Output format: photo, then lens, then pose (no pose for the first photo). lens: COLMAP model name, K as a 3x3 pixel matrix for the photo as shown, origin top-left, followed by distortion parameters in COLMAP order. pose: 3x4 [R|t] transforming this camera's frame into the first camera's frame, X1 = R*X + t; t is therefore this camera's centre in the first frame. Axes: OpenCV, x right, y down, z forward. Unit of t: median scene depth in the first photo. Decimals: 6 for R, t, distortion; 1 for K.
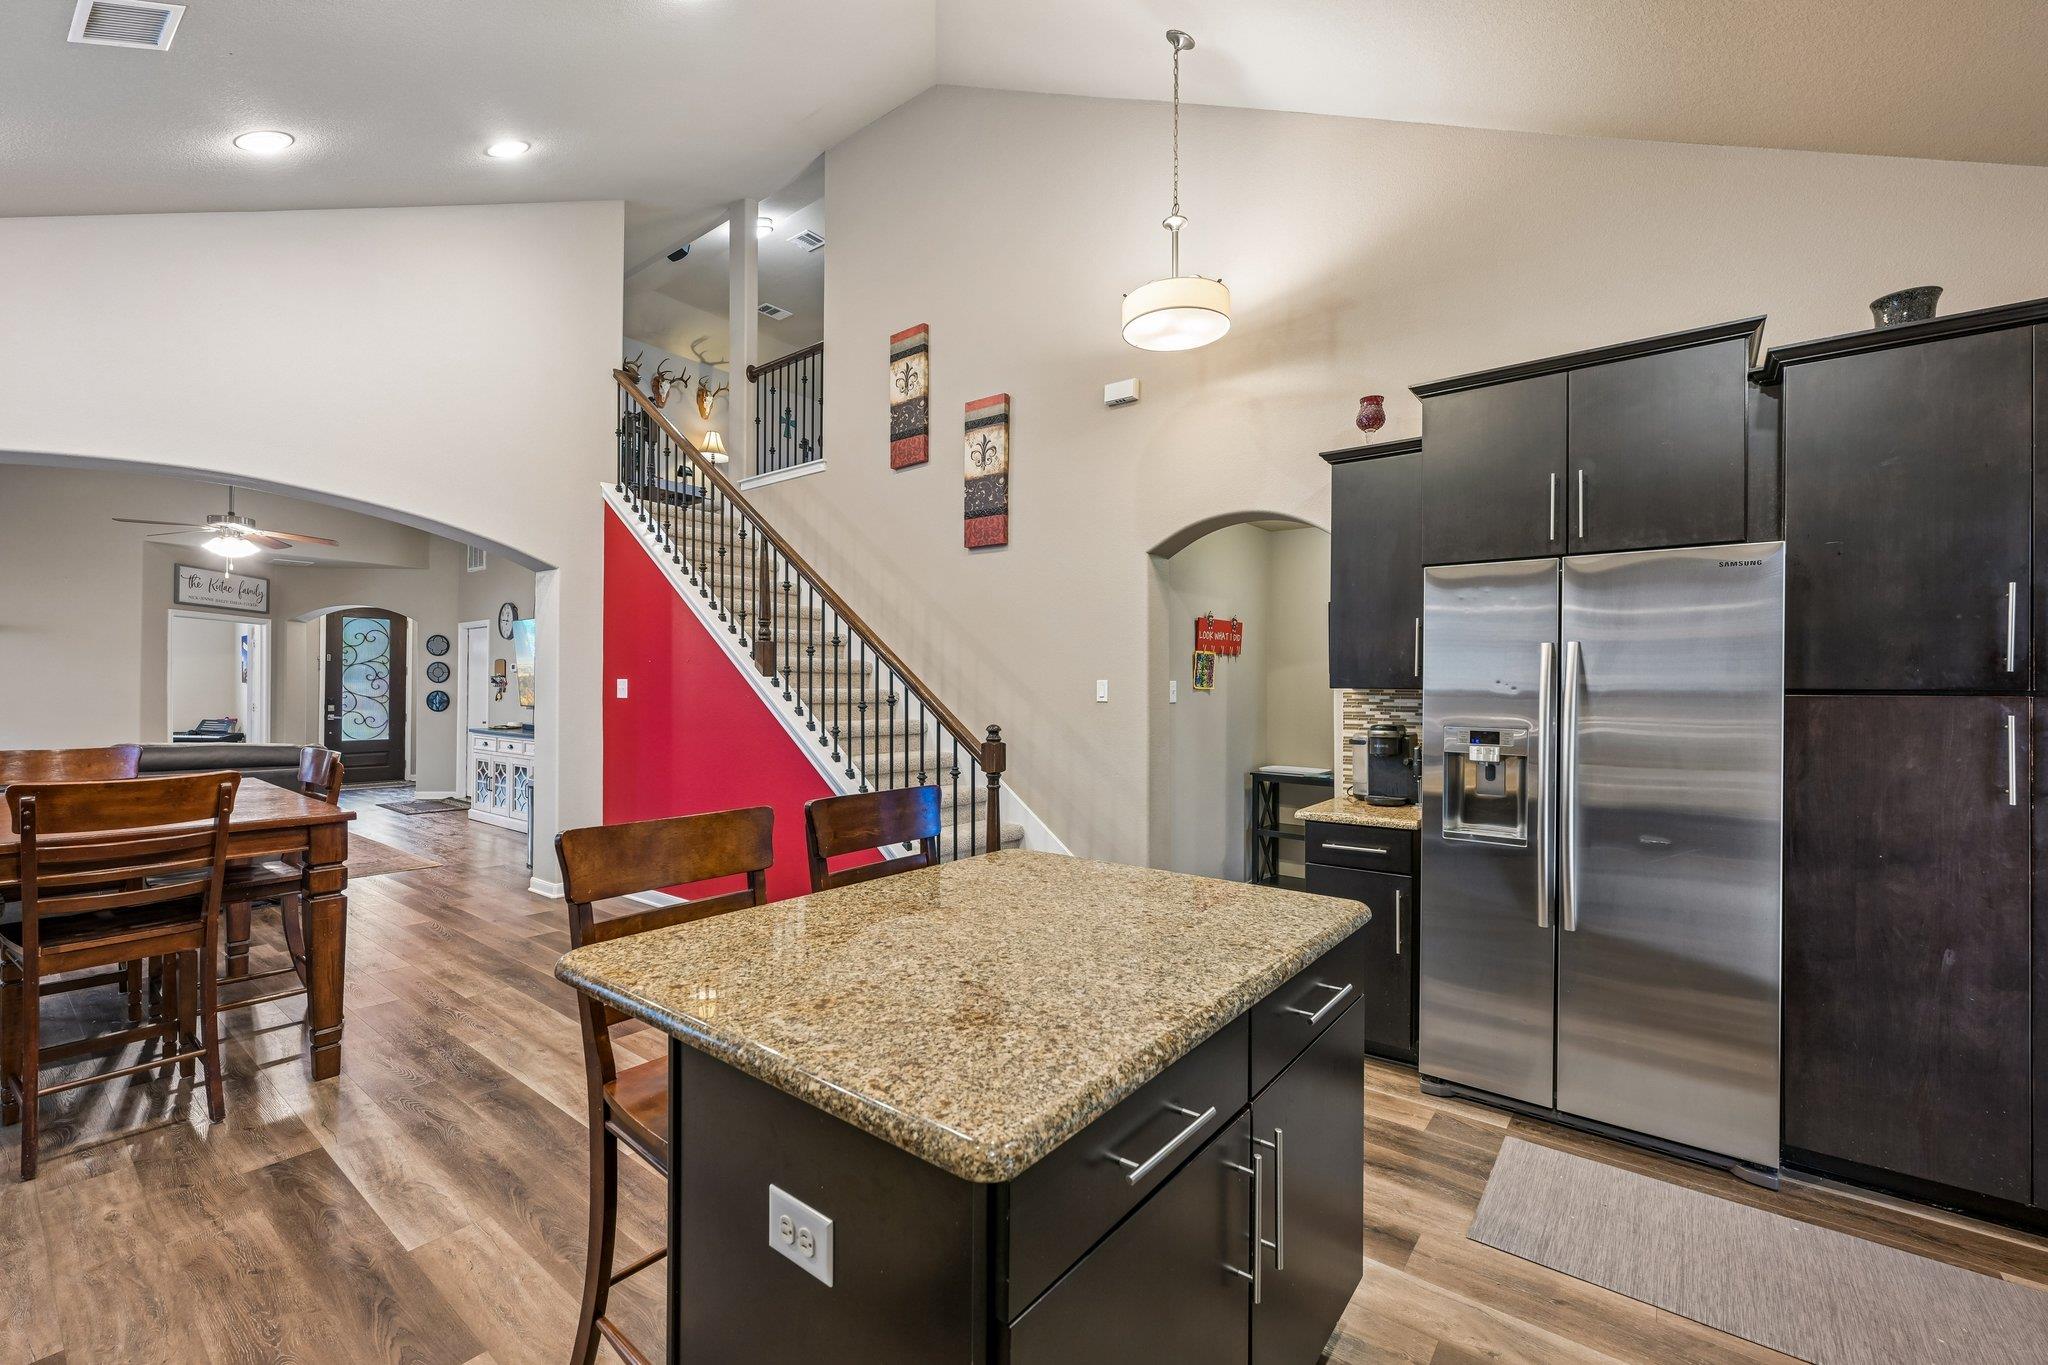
lens RADIAL K [[852.3, 0, 1025.0], [0, 852.3, 682.3], [0, 0, 1]] dist [0.000850, 0.000084]
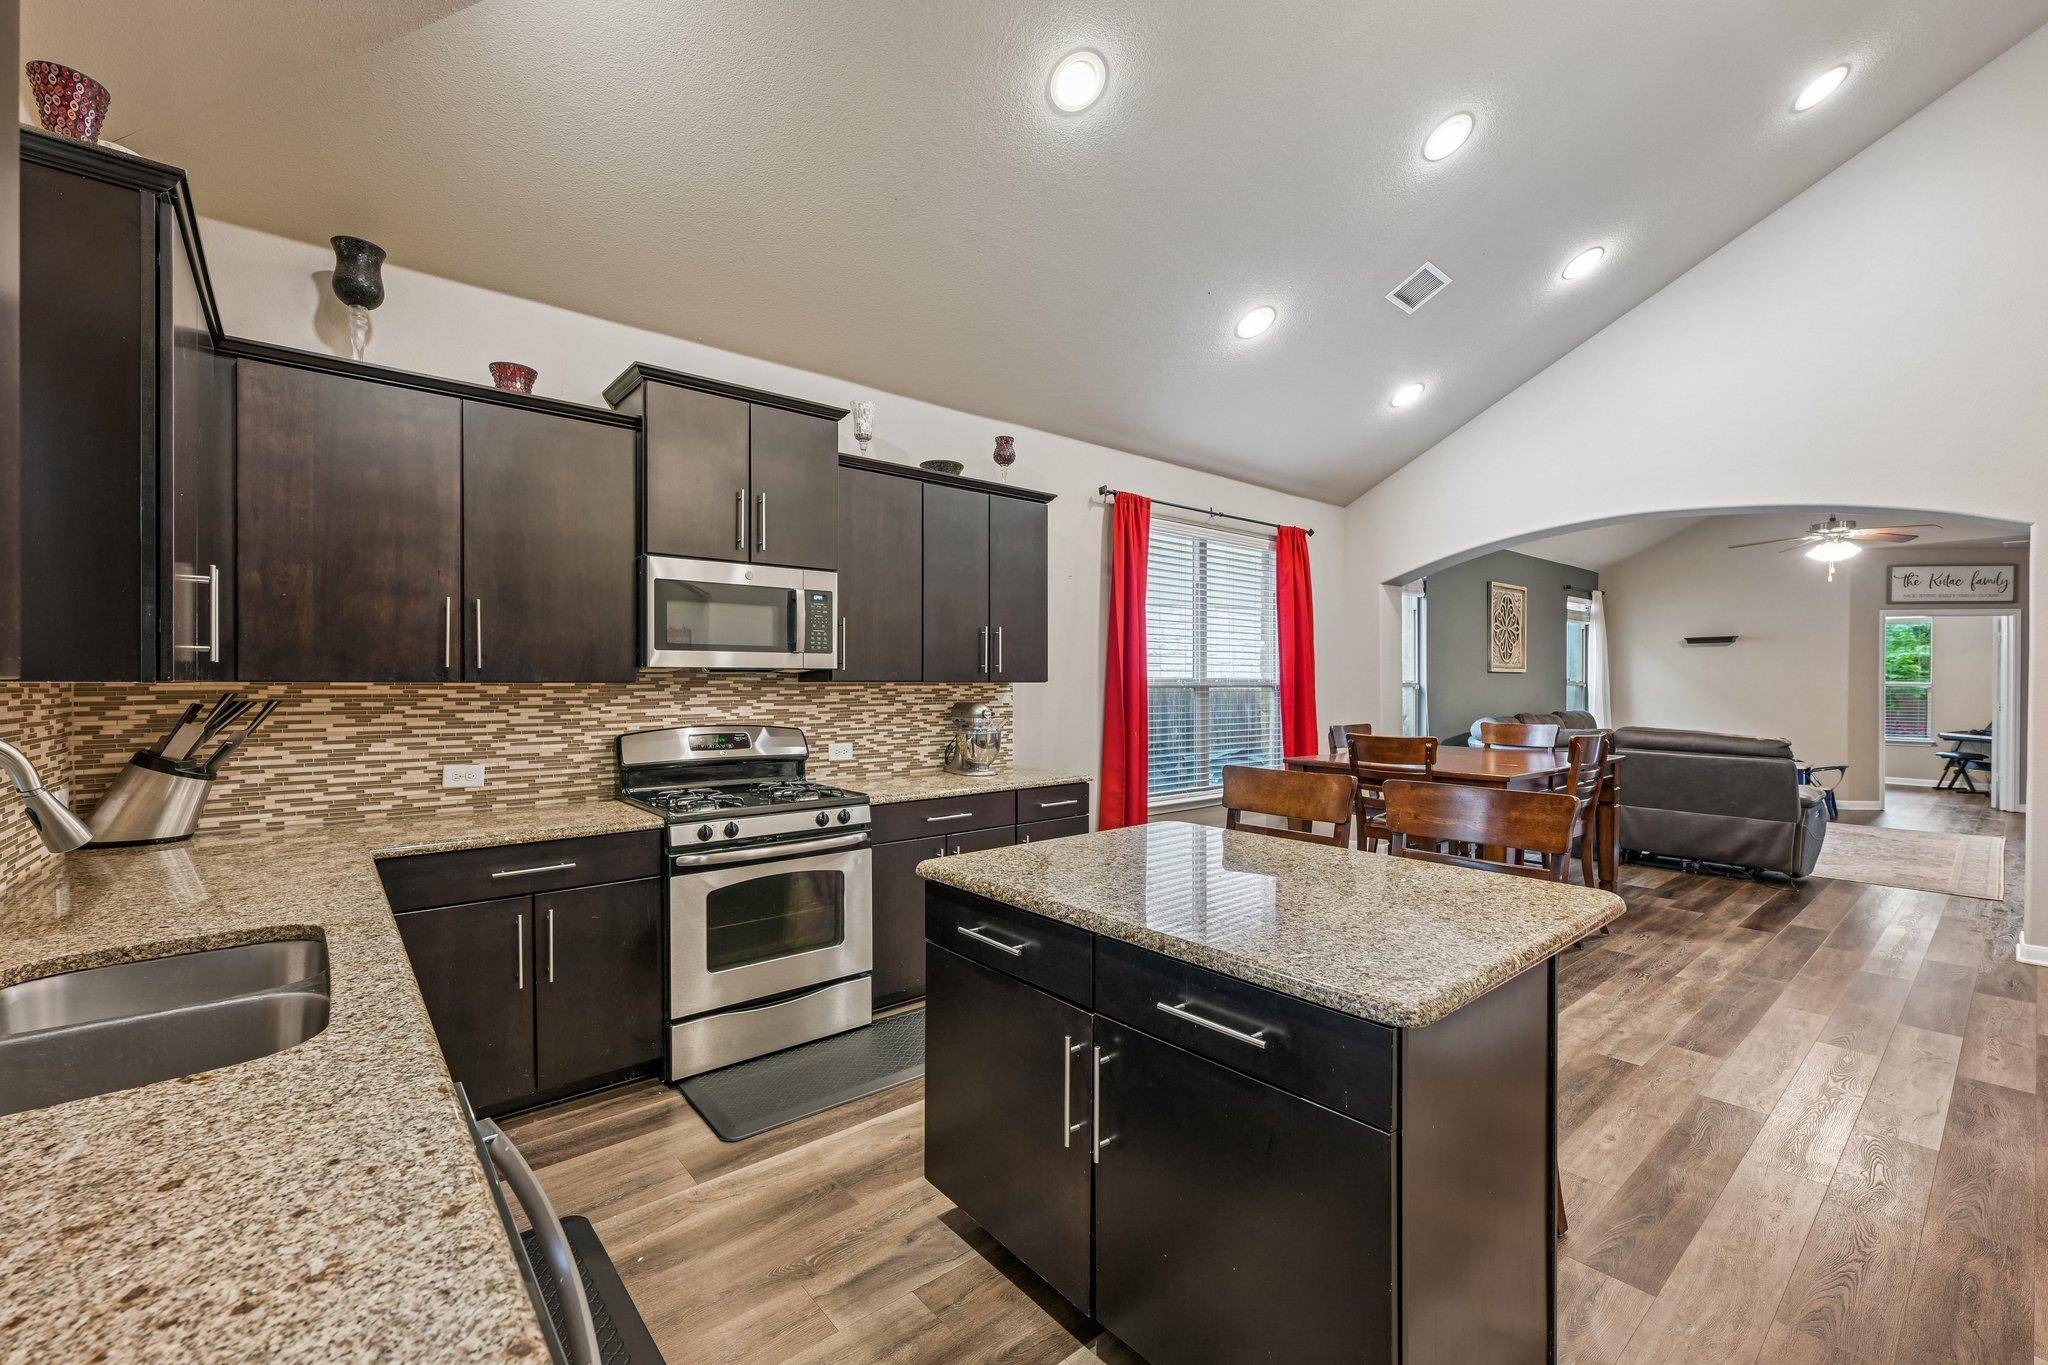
lens RADIAL K [[852.3, 0, 1018.1], [0, 852.3, 688.7], [0, 0, 1]] dist [0.000850, 0.000084]
pose [[-0.206708, 0.004609, -0.978392, 0.308969], [0.004497, 0.999983, 0.003760, 0.002525], [0.978392, -0.003623, -0.206725, 0.234631]]
